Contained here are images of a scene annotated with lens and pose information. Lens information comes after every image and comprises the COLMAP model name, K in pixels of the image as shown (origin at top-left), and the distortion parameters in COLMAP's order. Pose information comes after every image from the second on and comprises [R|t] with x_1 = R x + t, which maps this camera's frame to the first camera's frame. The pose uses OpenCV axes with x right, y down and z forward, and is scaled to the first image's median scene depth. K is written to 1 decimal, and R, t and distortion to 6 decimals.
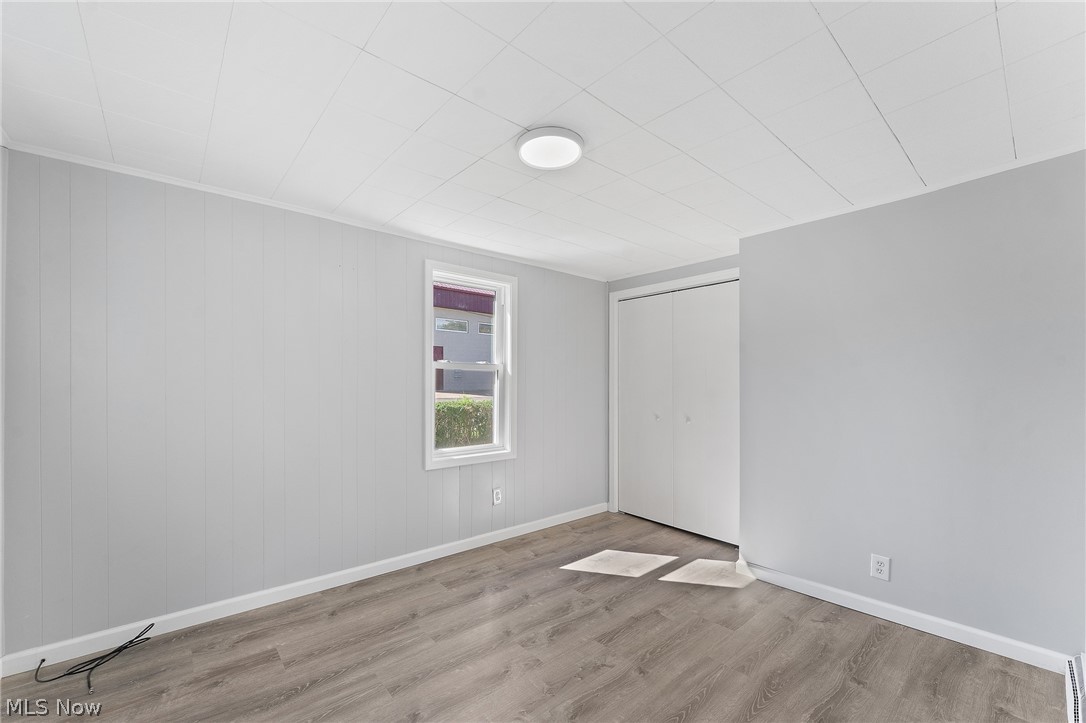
lens RADIAL K [[438.1, 0, 545.0], [0, 438.1, 352.0], [0, 0, 1]] dist [0.000292, -0.000509]
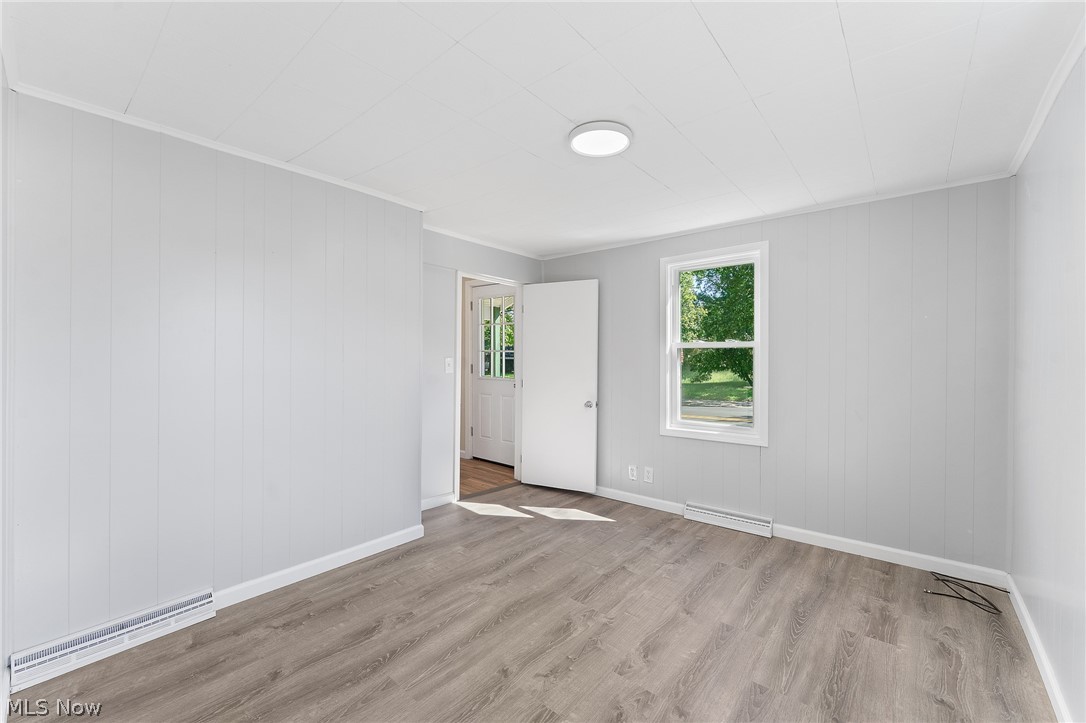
lens RADIAL K [[438.1, 0, 545.0], [0, 438.1, 352.0], [0, 0, 1]] dist [0.000292, -0.000509]
pose [[-0.989185, -0.009223, -0.146383, 0.276961], [0.000471, 0.997816, -0.066046, 0.122523], [0.146672, -0.065400, -0.987021, 1.952948]]
